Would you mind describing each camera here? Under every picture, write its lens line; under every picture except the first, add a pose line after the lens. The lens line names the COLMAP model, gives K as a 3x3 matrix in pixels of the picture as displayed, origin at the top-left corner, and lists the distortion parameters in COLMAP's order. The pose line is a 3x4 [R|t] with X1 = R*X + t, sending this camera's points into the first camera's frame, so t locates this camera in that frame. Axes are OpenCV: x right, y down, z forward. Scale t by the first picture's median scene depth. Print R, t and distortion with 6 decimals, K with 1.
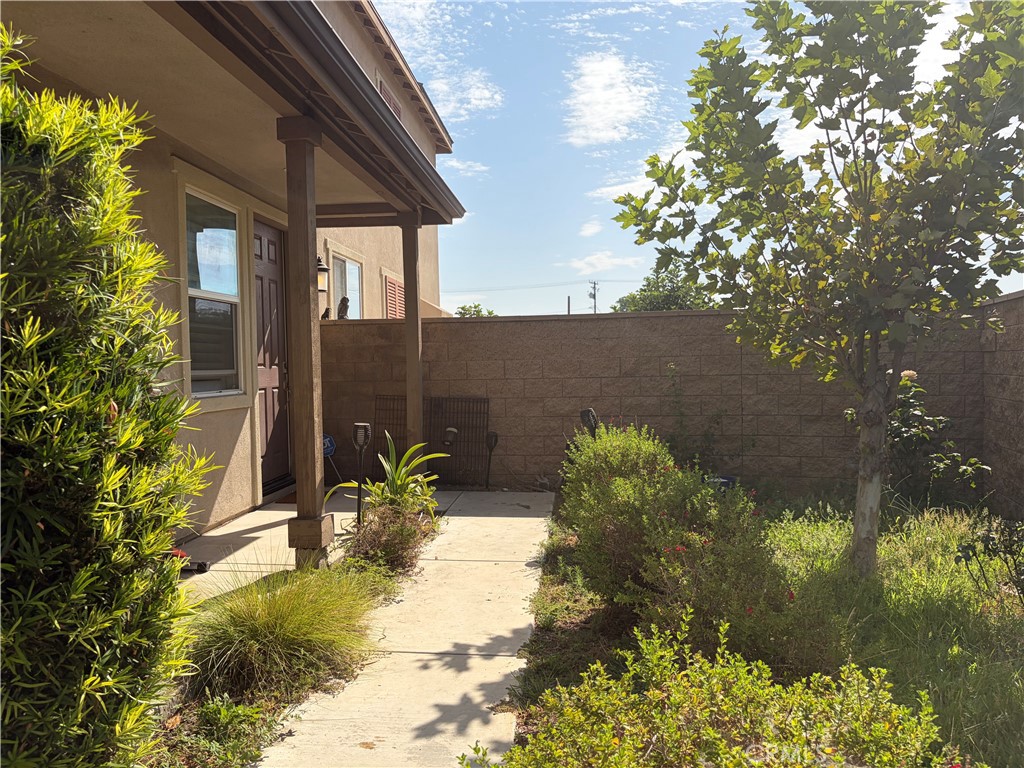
lens RADIAL K [[753.3, 0, 504.7], [0, 753.3, 388.0], [0, 0, 1]] dist [0.005233, 0.001299]
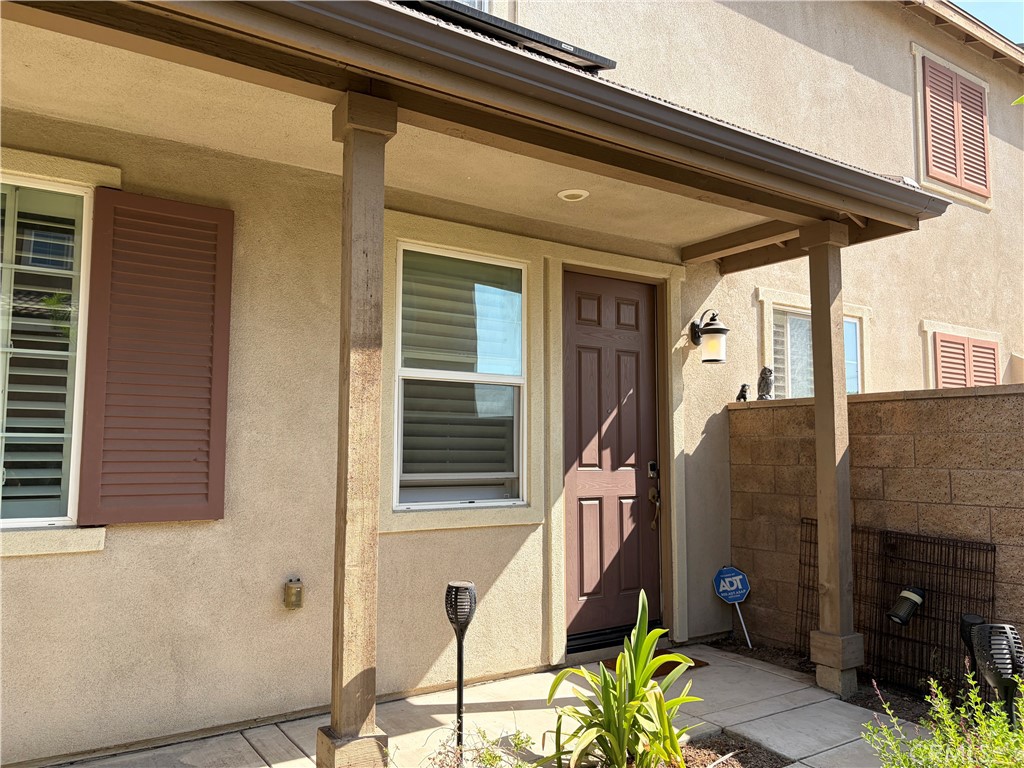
lens RADIAL K [[774.7, 0, 509.8], [0, 774.7, 369.8], [0, 0, 1]] dist [0.020511, -0.005512]
pose [[0.632716, -0.059270, -0.772113, 0.199631], [-0.044430, 0.992646, -0.112608, -0.031726], [0.773108, 0.105554, 0.625429, 0.412814]]
